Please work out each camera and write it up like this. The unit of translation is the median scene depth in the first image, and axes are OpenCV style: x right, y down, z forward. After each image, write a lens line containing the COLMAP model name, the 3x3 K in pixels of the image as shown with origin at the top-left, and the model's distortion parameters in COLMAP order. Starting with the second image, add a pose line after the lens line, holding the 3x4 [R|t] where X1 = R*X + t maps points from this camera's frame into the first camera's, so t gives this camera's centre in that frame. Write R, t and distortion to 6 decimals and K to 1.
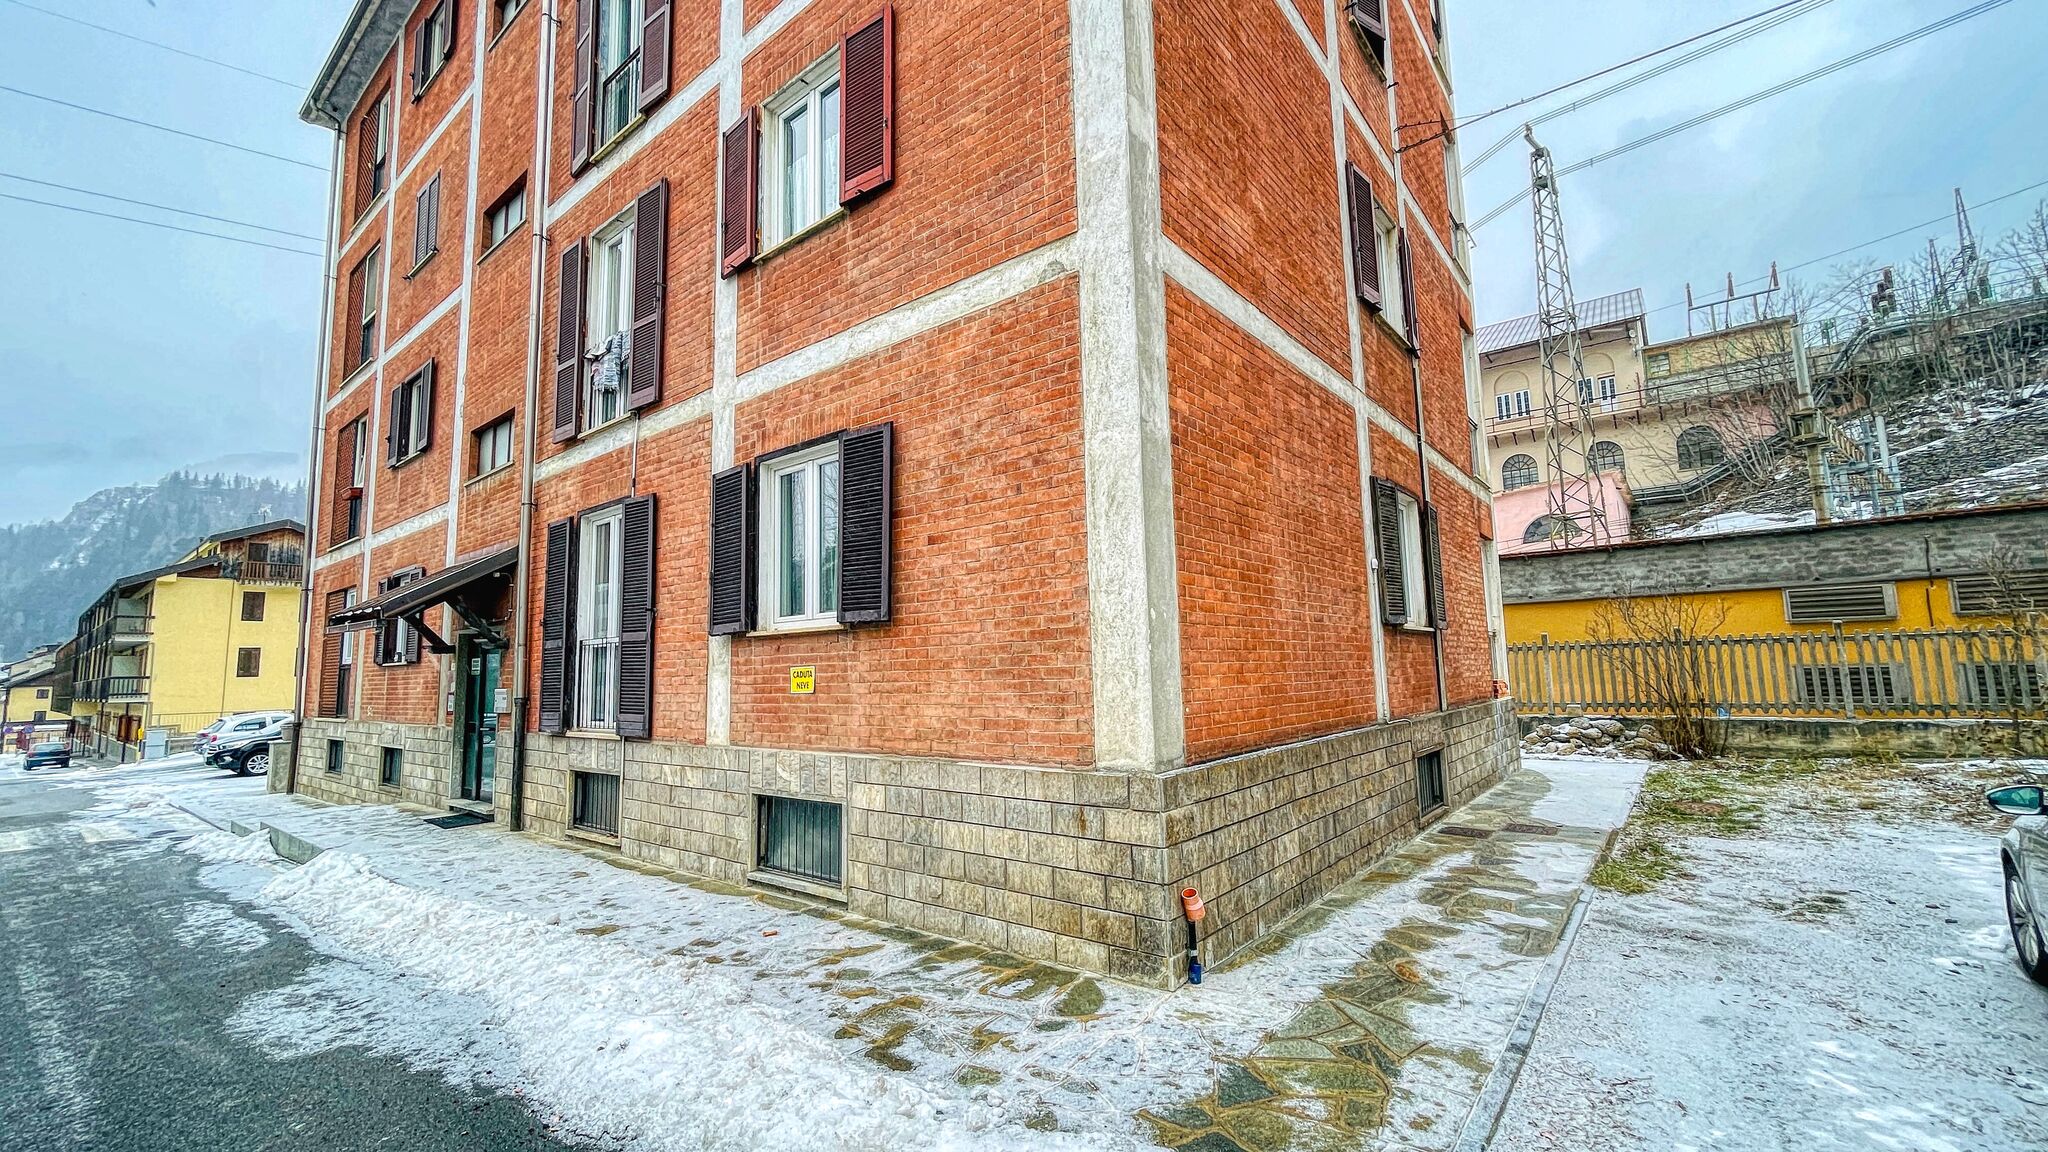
lens RADIAL K [[818.3, 0, 1023.8], [0, 818.3, 578.3], [0, 0, 1]] dist [-0.005652, 0.001339]
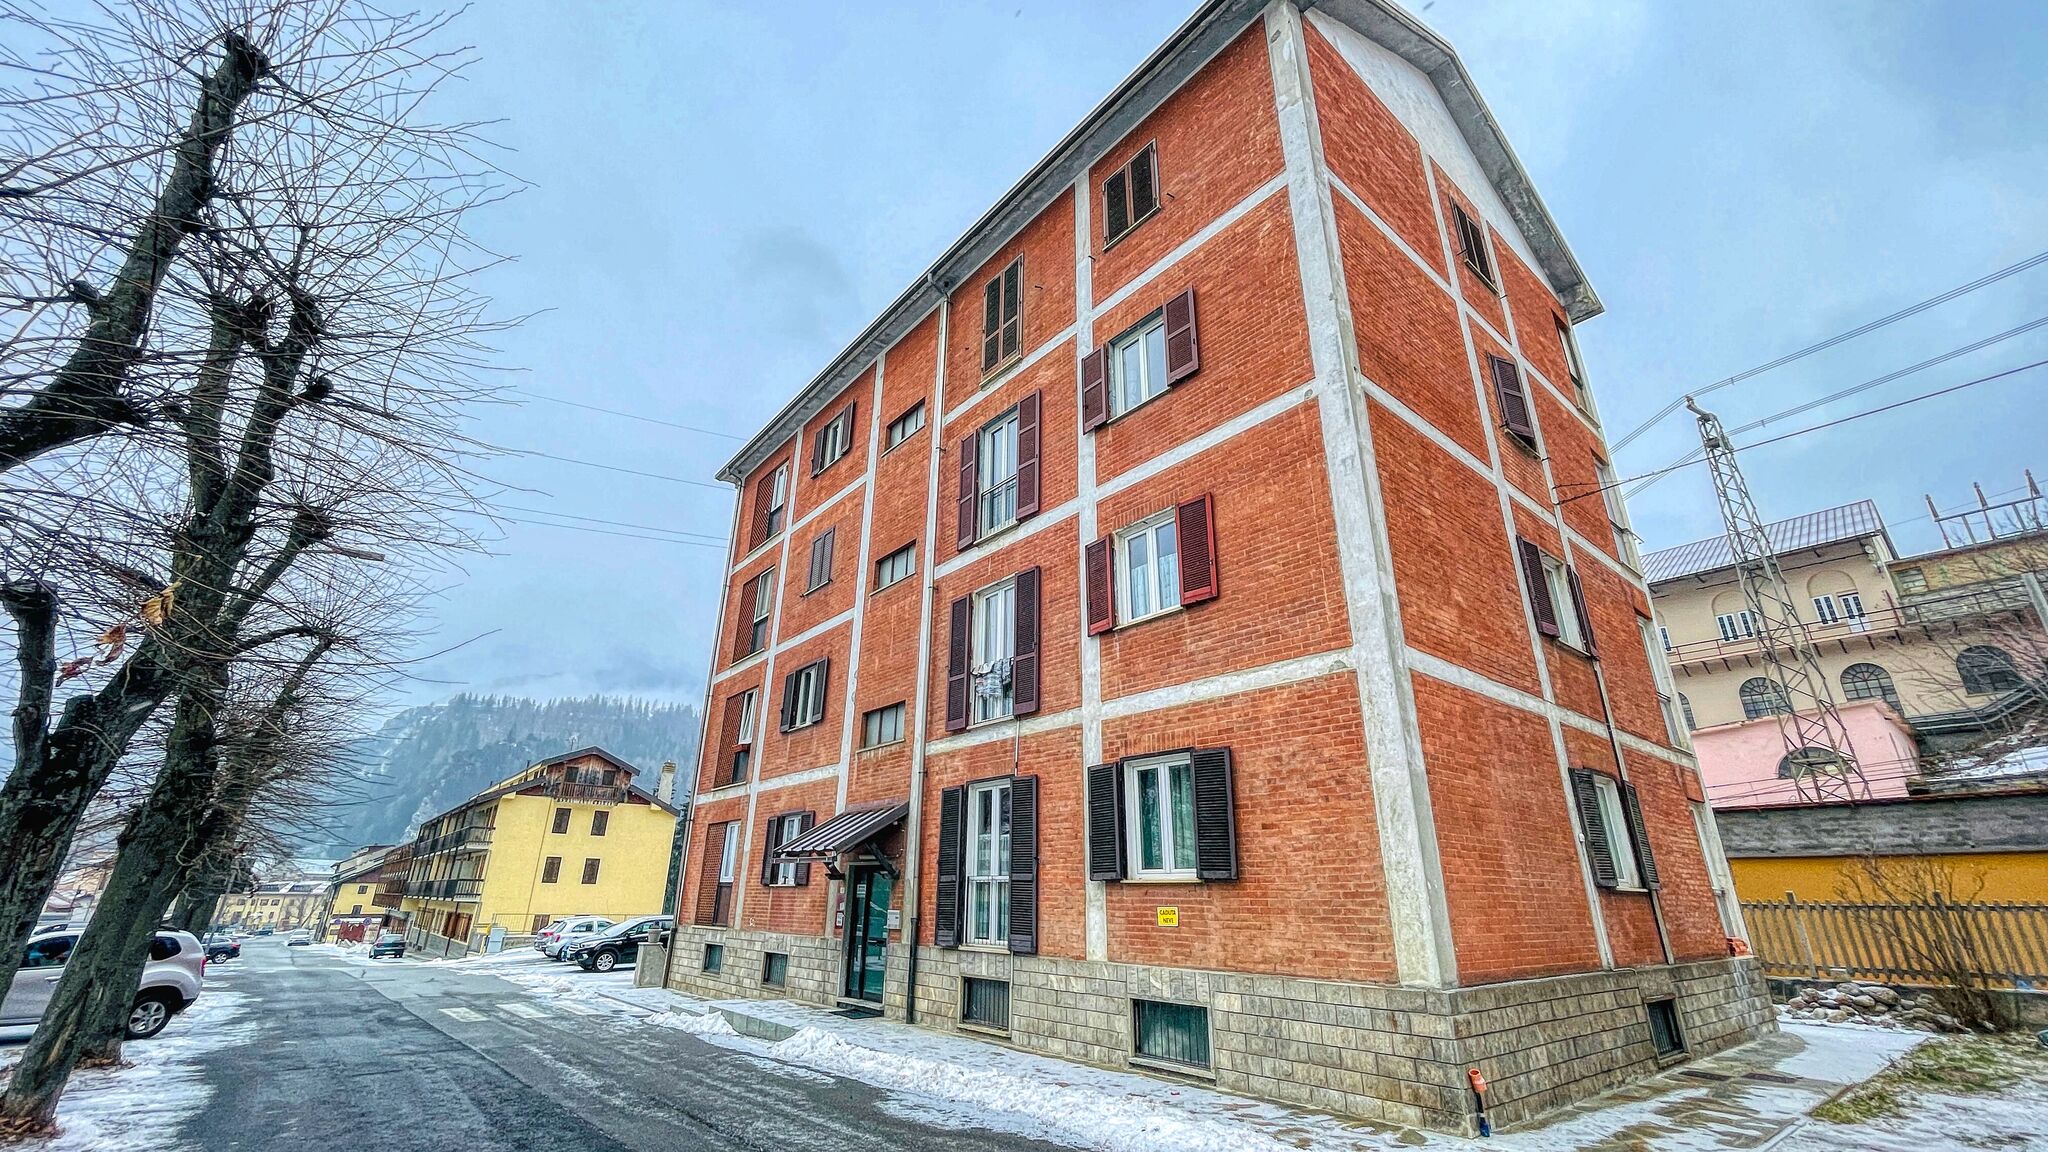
lens RADIAL K [[818.3, 0, 1024.4], [0, 818.3, 578.0], [0, 0, 1]] dist [-0.005652, 0.001339]
pose [[0.979562, -0.037378, -0.197641, -0.150401], [-0.014958, 0.966325, -0.256891, -0.061855], [0.200588, 0.254596, 0.946015, -0.454558]]
